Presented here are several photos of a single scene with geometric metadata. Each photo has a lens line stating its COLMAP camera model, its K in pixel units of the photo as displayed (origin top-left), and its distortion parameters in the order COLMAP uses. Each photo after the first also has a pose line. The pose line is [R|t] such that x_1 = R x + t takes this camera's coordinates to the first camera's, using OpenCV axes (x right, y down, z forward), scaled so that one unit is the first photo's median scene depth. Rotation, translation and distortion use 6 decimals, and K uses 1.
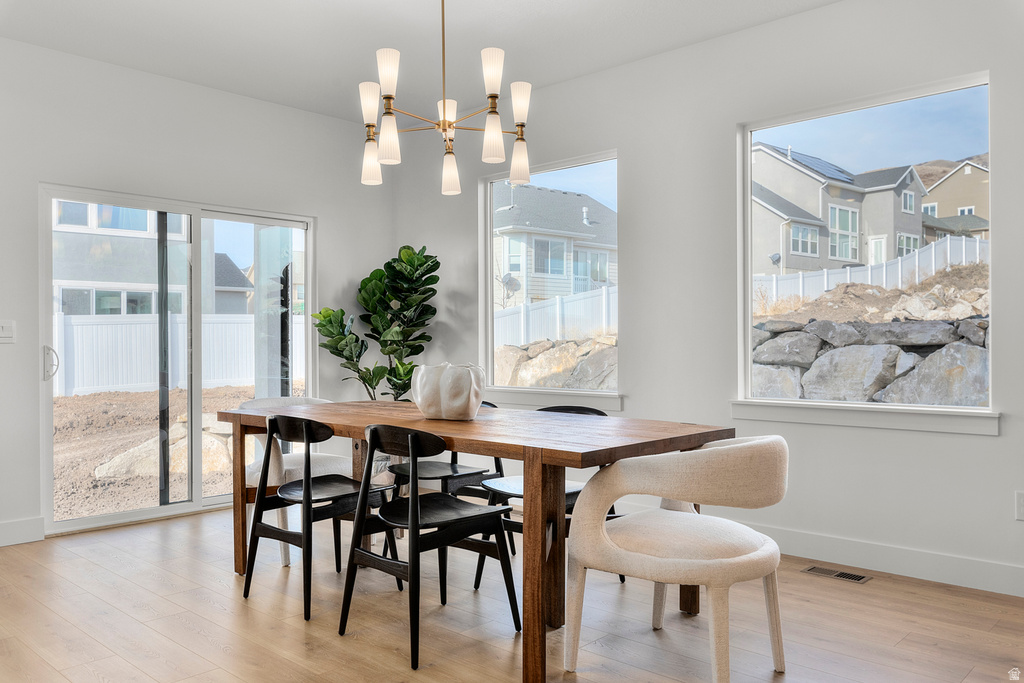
lens RADIAL K [[798.7, 0, 515.1], [0, 798.7, 339.8], [0, 0, 1]] dist [-0.002827, -0.003924]
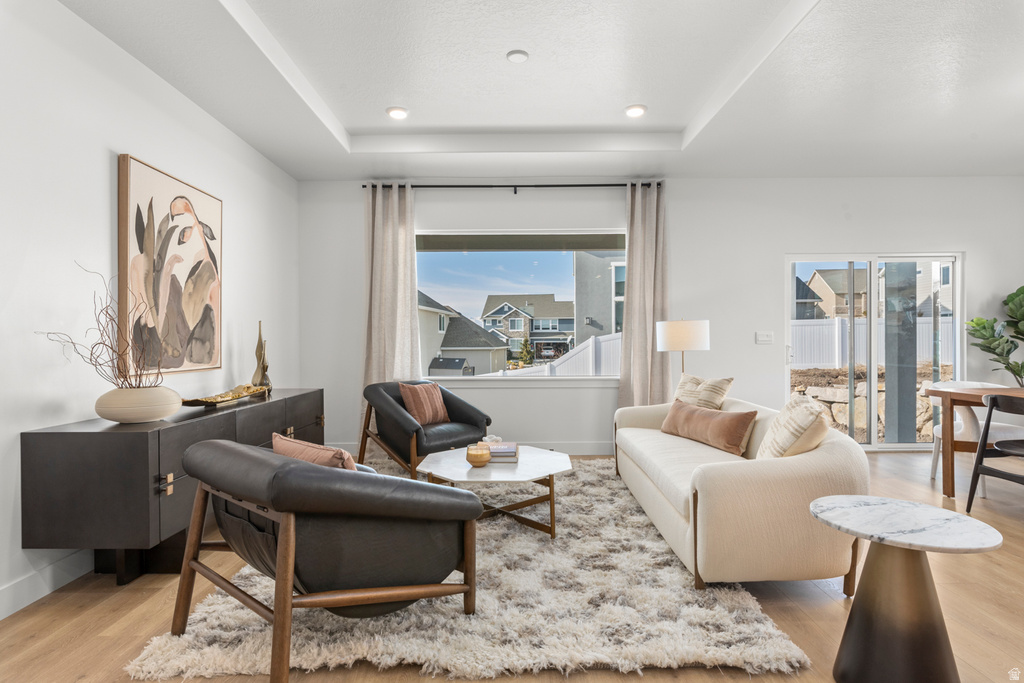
lens RADIAL K [[523.6, 0, 512.0], [0, 523.6, 341.5], [0, 0, 1]] dist [0.000840, -0.000025]
pose [[0.682209, -0.000759, -0.731157, -0.122869], [0.009573, 0.999923, 0.007894, -0.013258], [0.731095, -0.012384, 0.682164, -0.199207]]
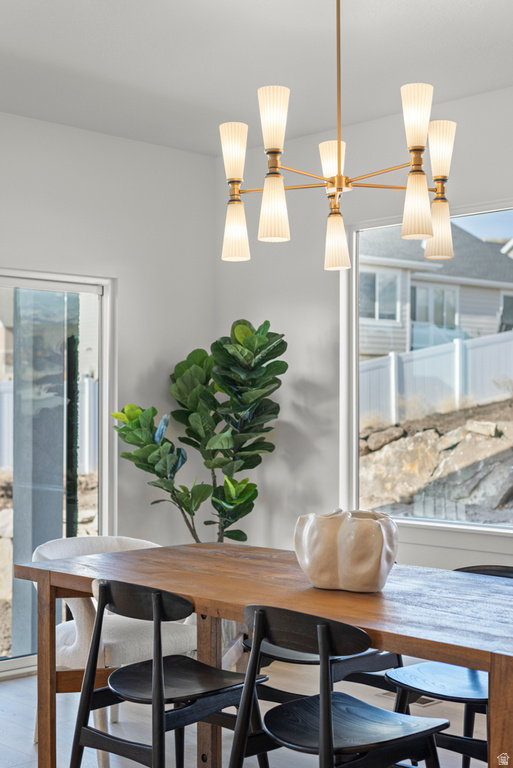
lens RADIAL K [[1117.7, 0, 256.5], [0, 1117.7, 384.0], [0, 0, 1]] dist [0.005104, -0.031146]
pose [[0.998607, 0.005155, -0.052511, -0.068271], [-0.006057, 0.999837, -0.017035, -0.041738], [0.052415, 0.017330, 0.998475, -0.012182]]
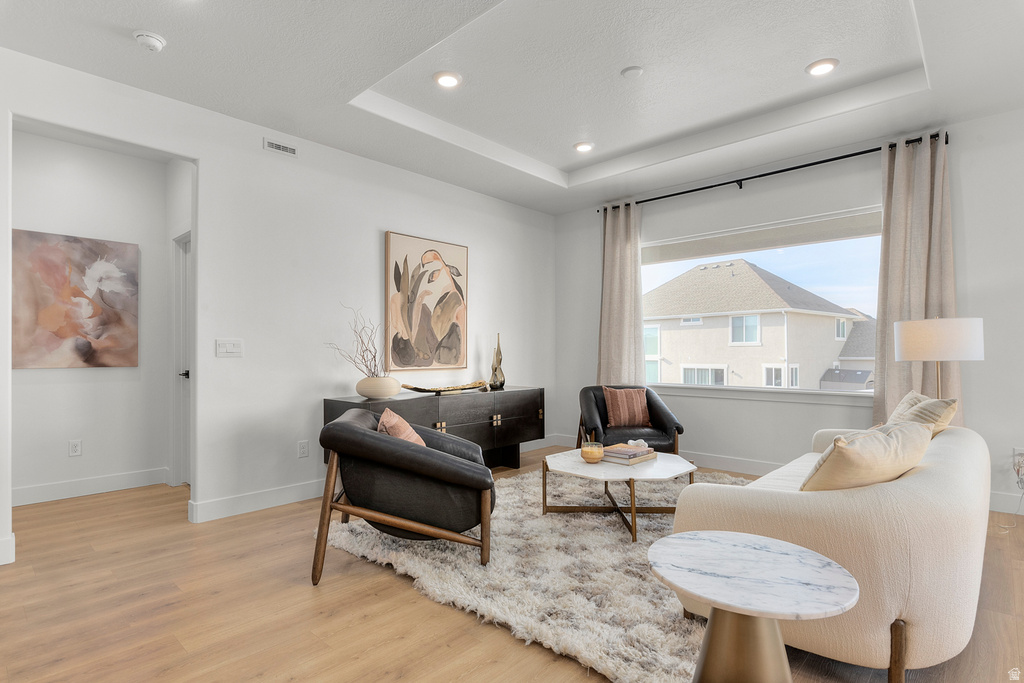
lens RADIAL K [[518.8, 0, 508.2], [0, 518.8, 348.7], [0, 0, 1]] dist [-0.000522, -0.000460]
pose [[-0.000295, -0.003667, -0.999993, 0.050325], [0.011828, 0.999923, -0.003670, -0.007574], [0.999930, -0.011829, -0.000251, 0.061308]]
